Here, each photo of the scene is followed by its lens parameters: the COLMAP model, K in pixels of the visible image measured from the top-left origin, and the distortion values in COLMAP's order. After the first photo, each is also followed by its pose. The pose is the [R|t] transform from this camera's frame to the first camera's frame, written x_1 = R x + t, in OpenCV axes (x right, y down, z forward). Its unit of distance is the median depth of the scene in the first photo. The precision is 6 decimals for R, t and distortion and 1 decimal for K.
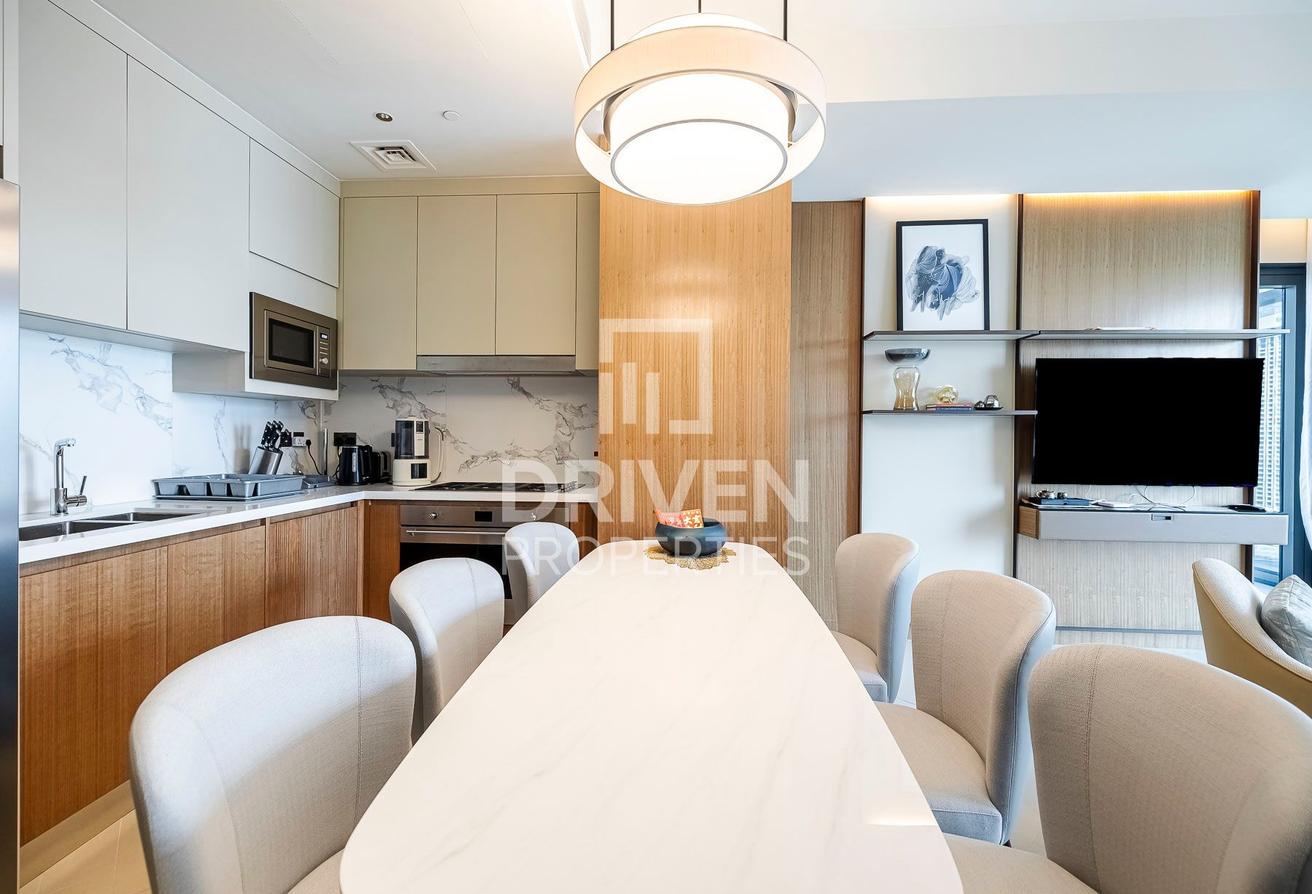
lens RADIAL K [[547.1, 0, 652.4], [0, 547.1, 439.3], [0, 0, 1]] dist [-0.001455, -0.000418]
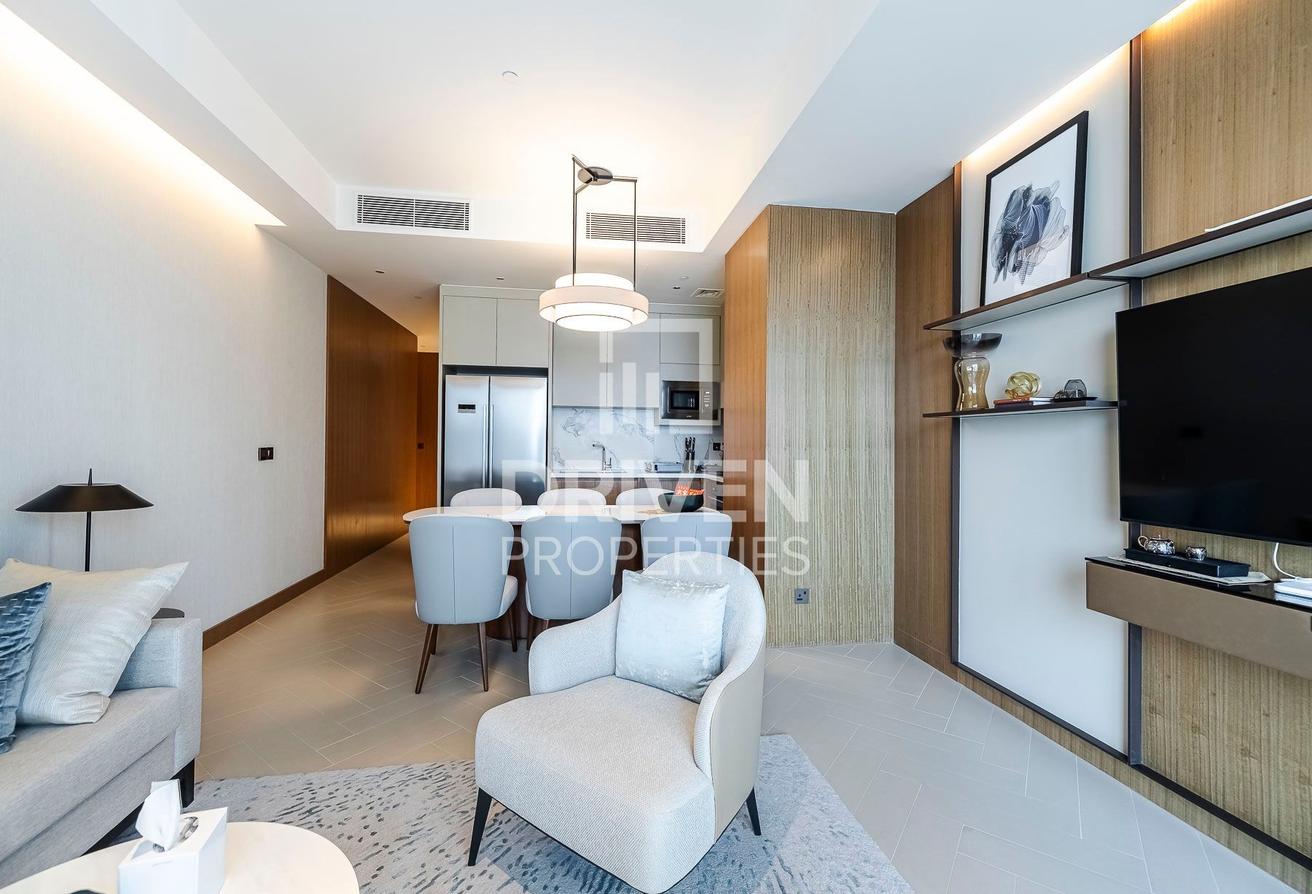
lens RADIAL K [[547.1, 0, 652.4], [0, 547.1, 439.3], [0, 0, 1]] dist [-0.001455, -0.000418]
pose [[0.231226, -0.014000, -0.972799, 1.264548], [-0.011172, 0.999792, -0.017044, 0.008821], [0.972836, 0.014809, 0.231021, 0.393187]]
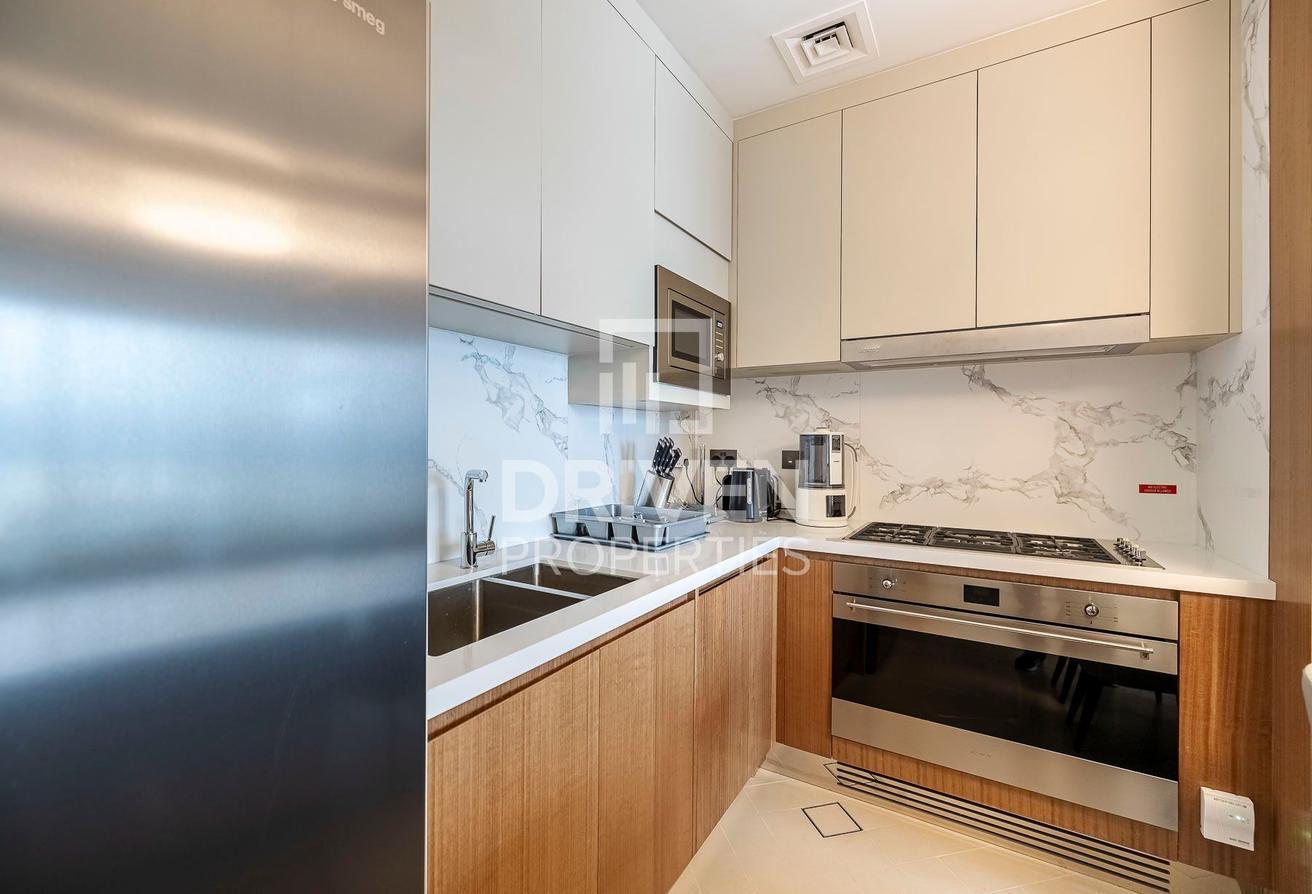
lens RADIAL K [[547.1, 0, 652.4], [0, 547.1, 439.3], [0, 0, 1]] dist [-0.001455, -0.000418]
pose [[0.884870, -0.005953, -0.465800, -0.346502], [0.000395, 0.999928, -0.012029, -0.021858], [0.465837, 0.010460, 0.884808, 0.303637]]
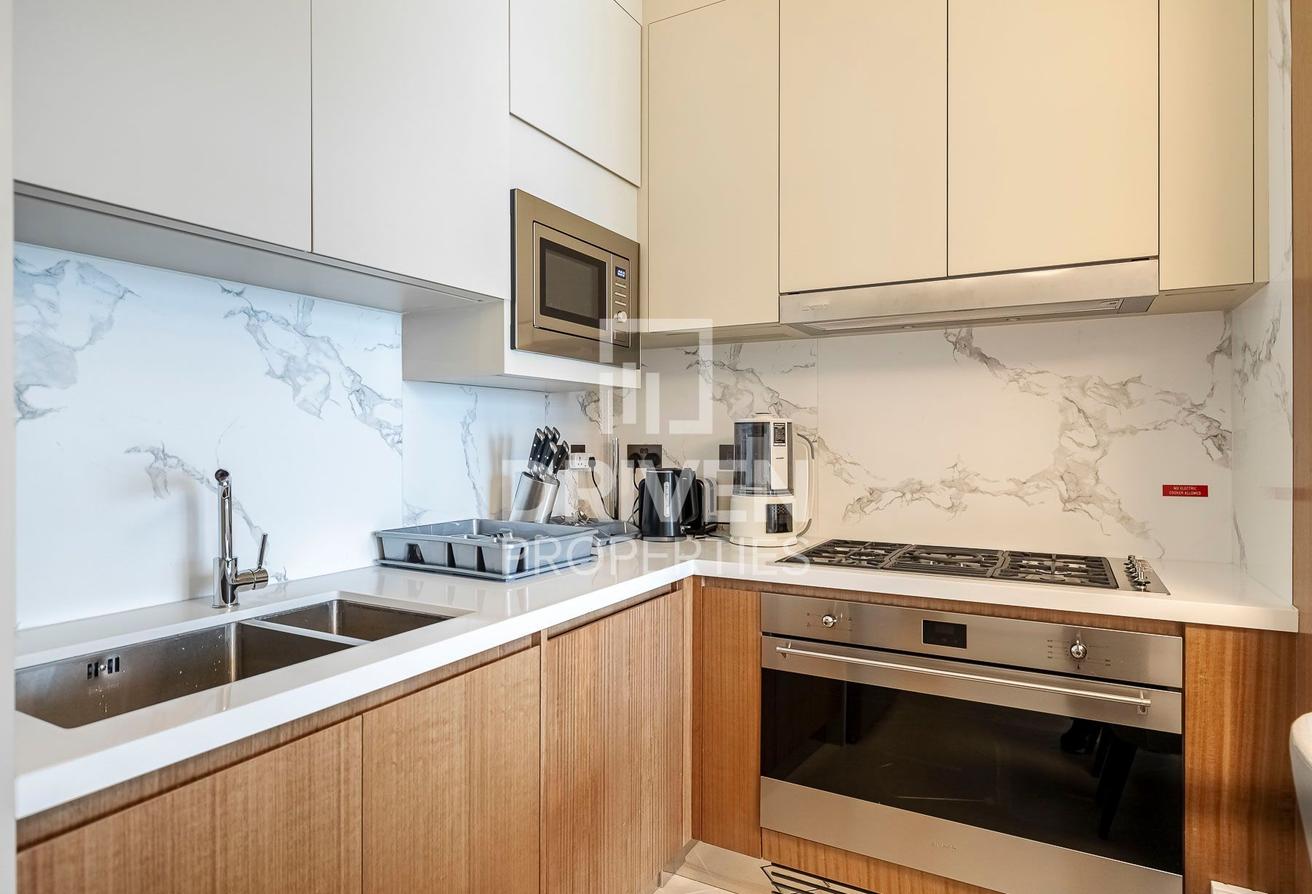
lens RADIAL K [[736.9, 0, 654.3], [0, 736.9, 437.2], [0, 0, 1]] dist [0.000641, -0.001590]
pose [[0.904686, -0.010429, -0.425952, -0.264671], [0.006307, 0.999919, -0.011087, -0.013795], [0.426033, 0.007344, 0.904678, 0.355069]]
